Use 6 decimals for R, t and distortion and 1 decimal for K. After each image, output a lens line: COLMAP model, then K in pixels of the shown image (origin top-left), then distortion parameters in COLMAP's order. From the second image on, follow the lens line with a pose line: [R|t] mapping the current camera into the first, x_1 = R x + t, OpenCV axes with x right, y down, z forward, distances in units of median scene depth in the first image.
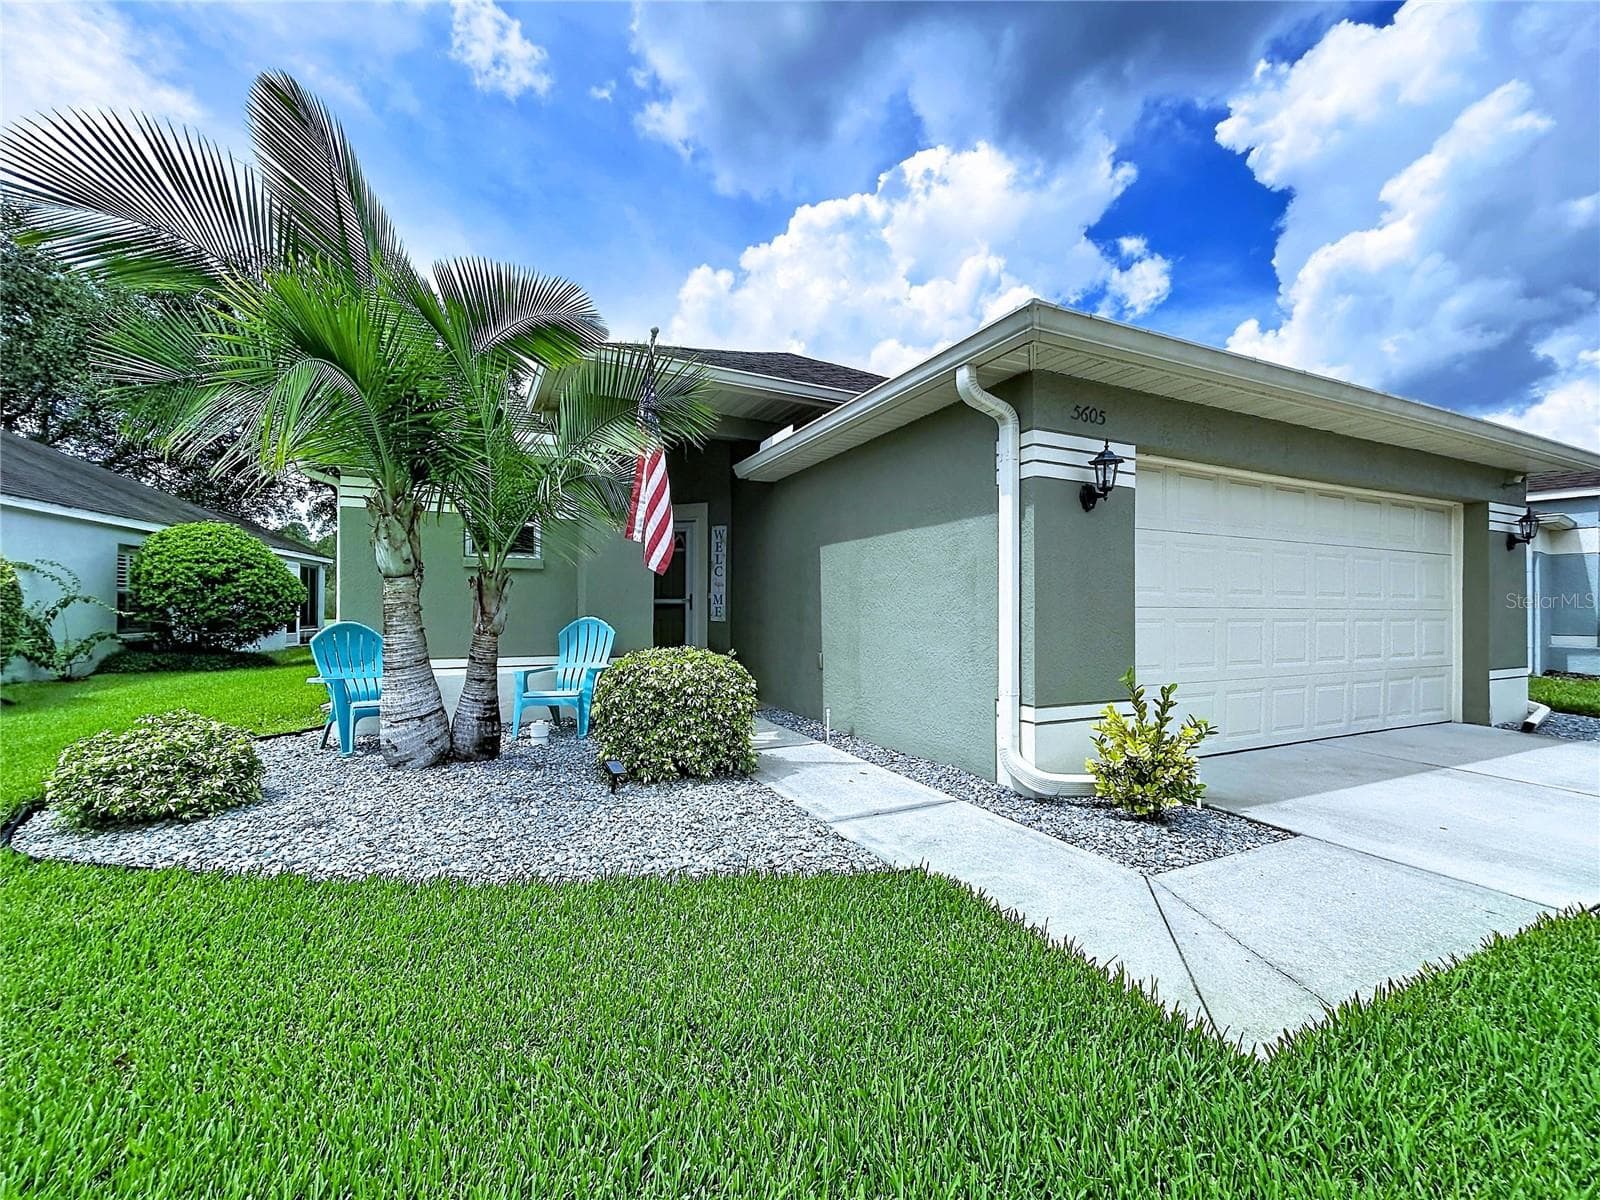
lens RADIAL K [[662.4, 0, 794.6], [0, 662.4, 604.4], [0, 0, 1]] dist [-0.001975, 0.000647]
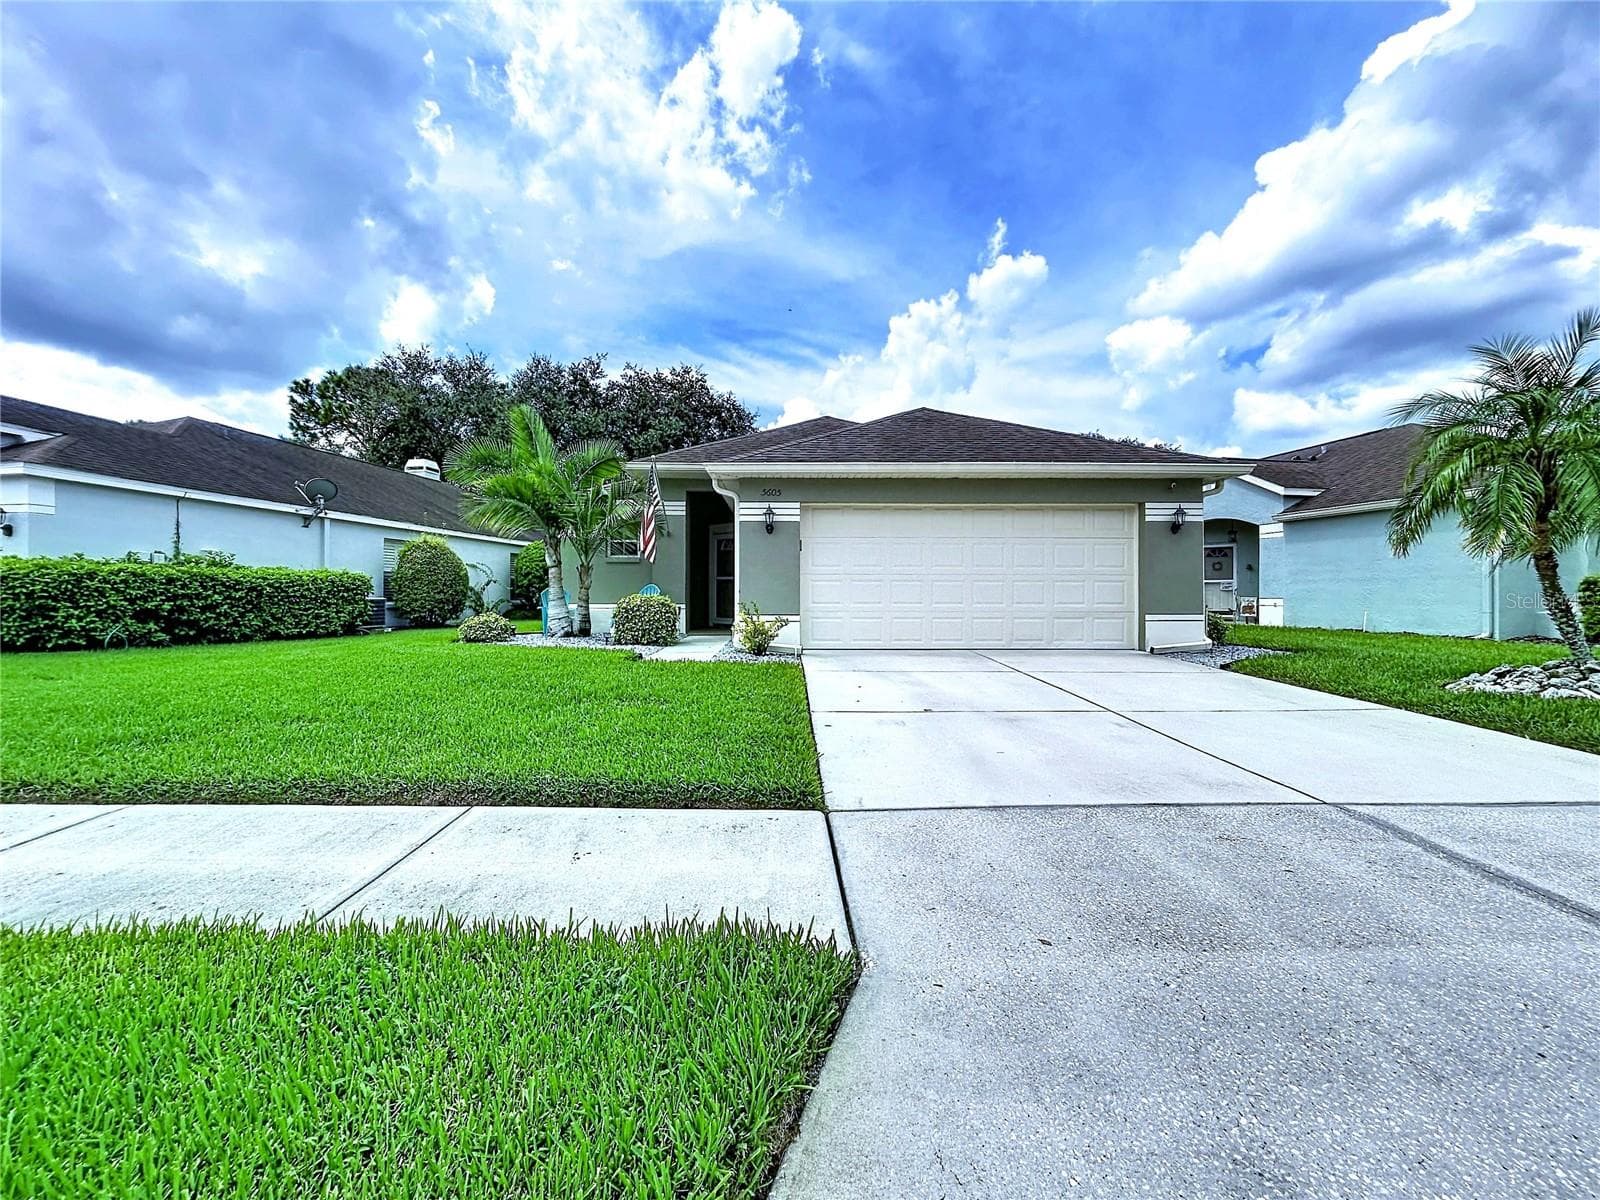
lens RADIAL K [[650.5, 0, 796.2], [0, 650.5, 591.4], [0, 0, 1]] dist [-0.000396, 0.000261]
pose [[0.909674, -0.004686, -0.415297, 1.437174], [0.006402, 0.999976, 0.002739, 0.057289], [0.415274, -0.005151, 0.909682, -1.031633]]
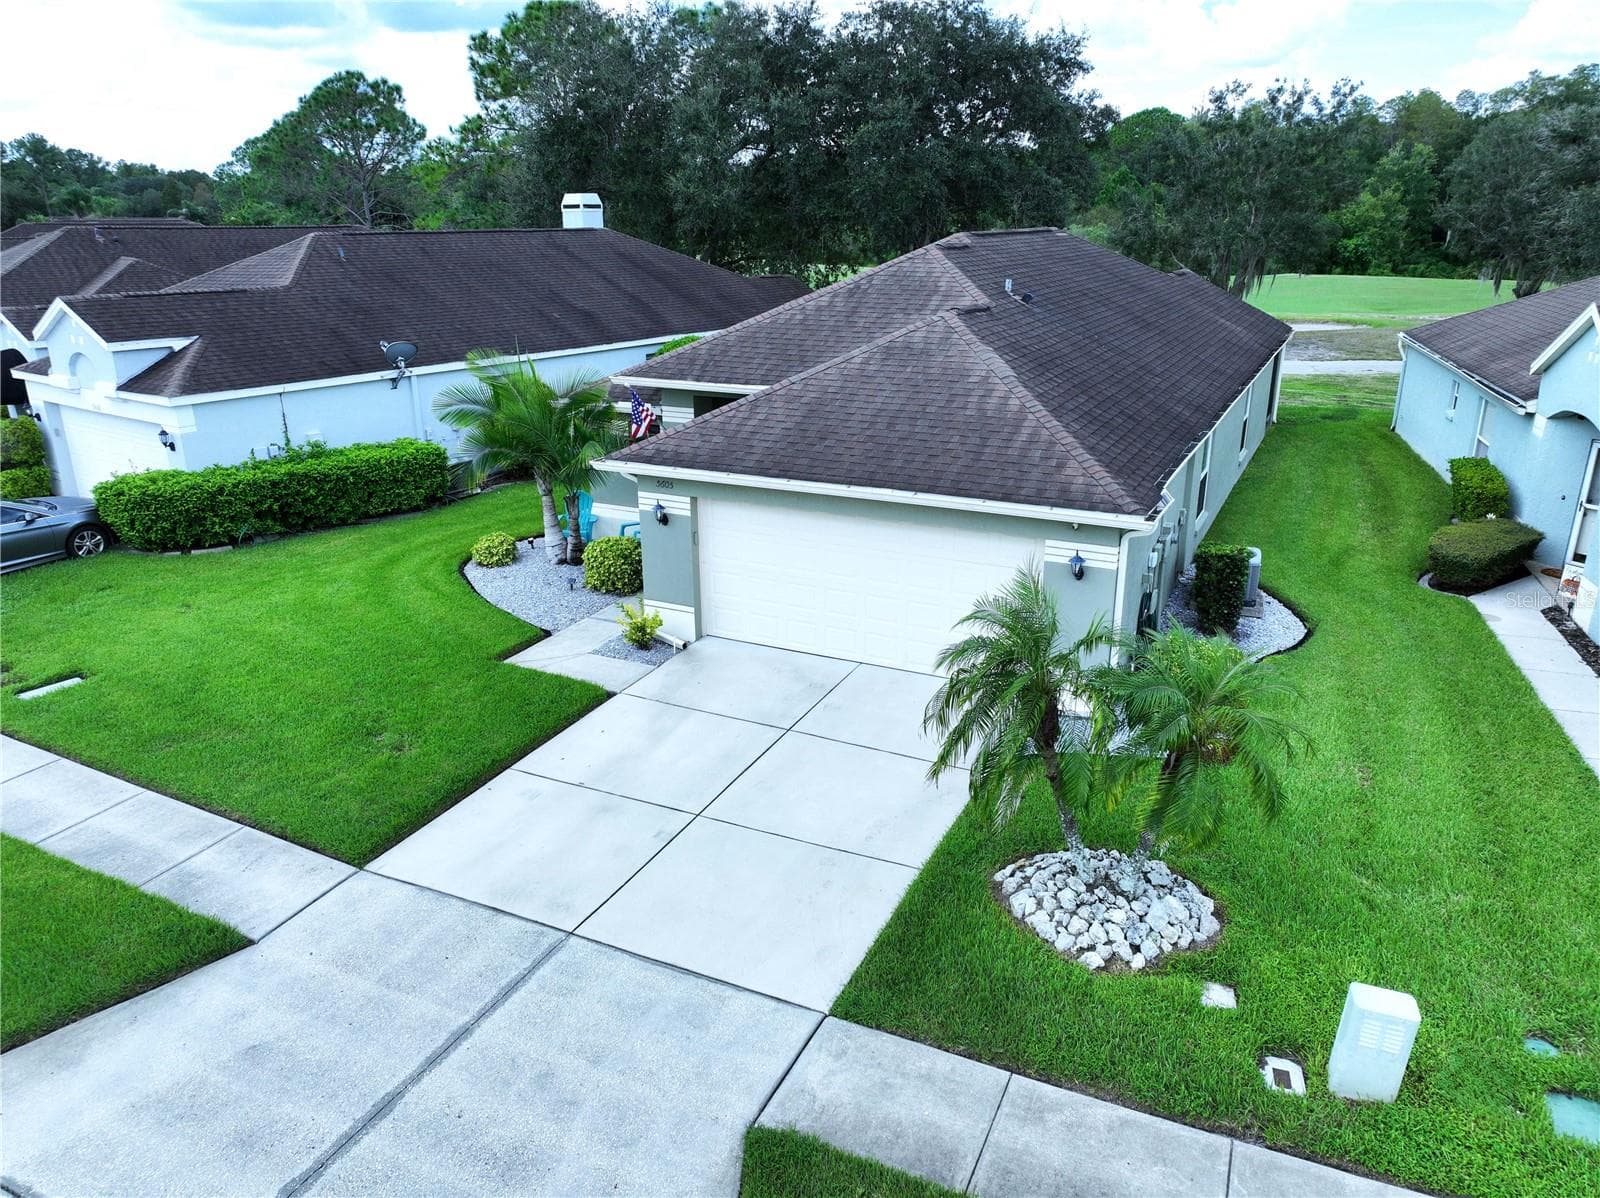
lens RADIAL K [[1120.1, 0, 801.2], [0, 1120.1, 586.7], [0, 0, 1]] dist [-0.001640, 0.019021]
pose [[0.614053, 0.242033, -0.751238, 3.607074], [0.016688, 0.947626, 0.318946, -1.137596], [0.789089, -0.208386, 0.577853, -0.905439]]
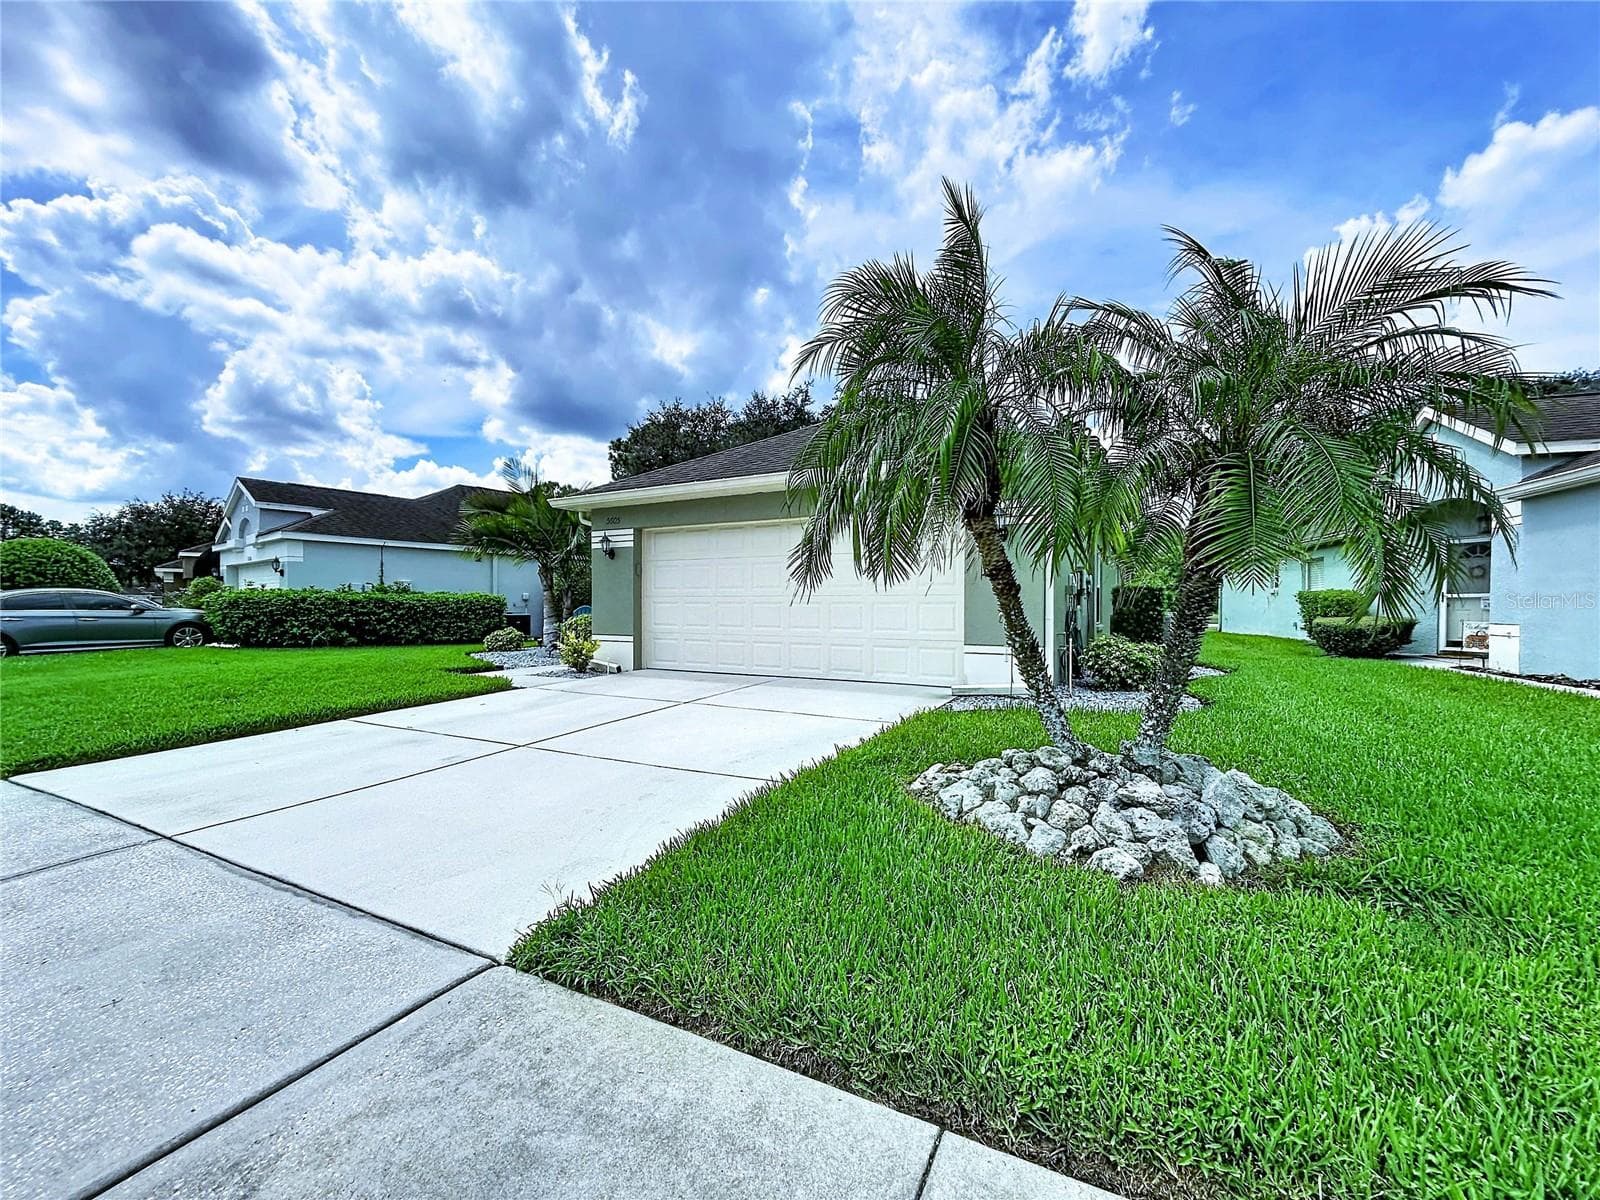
lens RADIAL K [[662.4, 0, 794.6], [0, 662.4, 604.4], [0, 0, 1]] dist [-0.001975, 0.000647]
pose [[0.583323, -0.004729, -0.812227, 2.798765], [0.007705, 0.999970, -0.000289, 0.036279], [0.812204, -0.006089, 0.583342, 0.085883]]
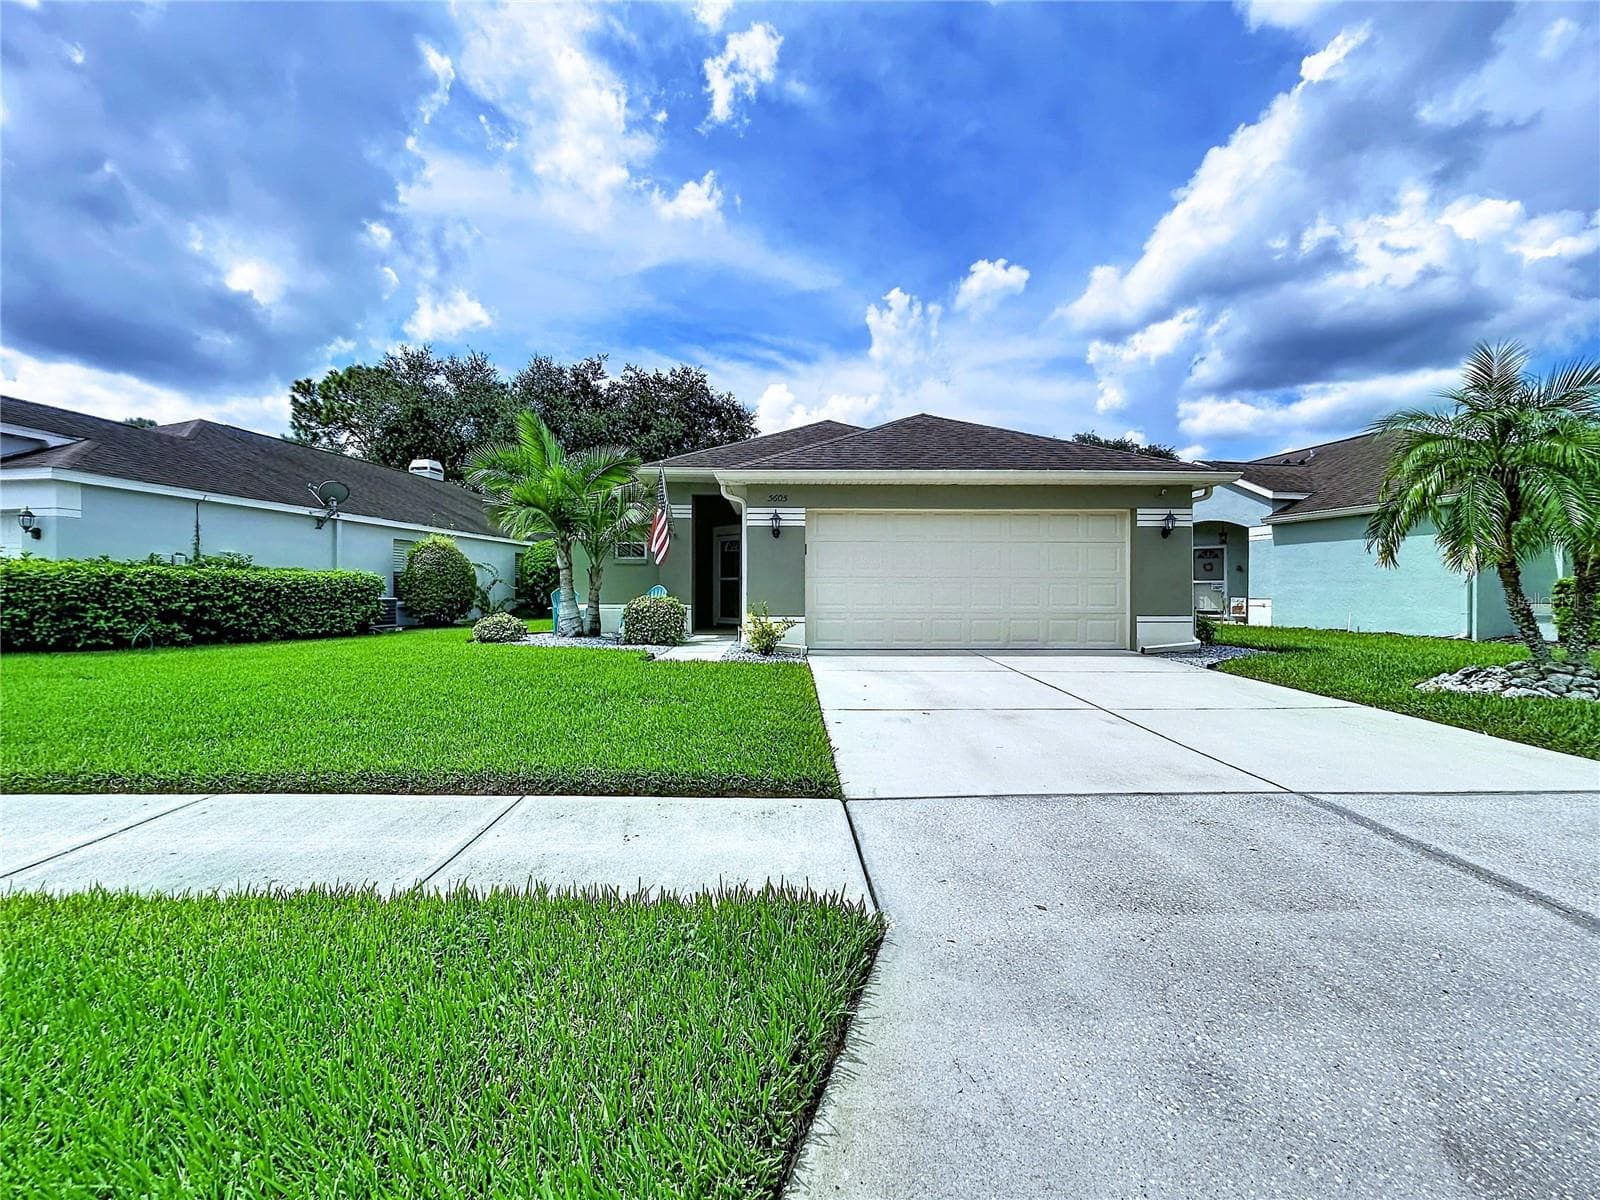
lens RADIAL K [[648.1, 0, 795.8], [0, 648.1, 593.3], [0, 0, 1]] dist [-0.000351, 0.000755]
pose [[0.911656, -0.001269, -0.410953, 1.441323], [0.005599, 0.999941, 0.009333, 0.040458], [0.410916, -0.010810, 0.911609, -1.116008]]
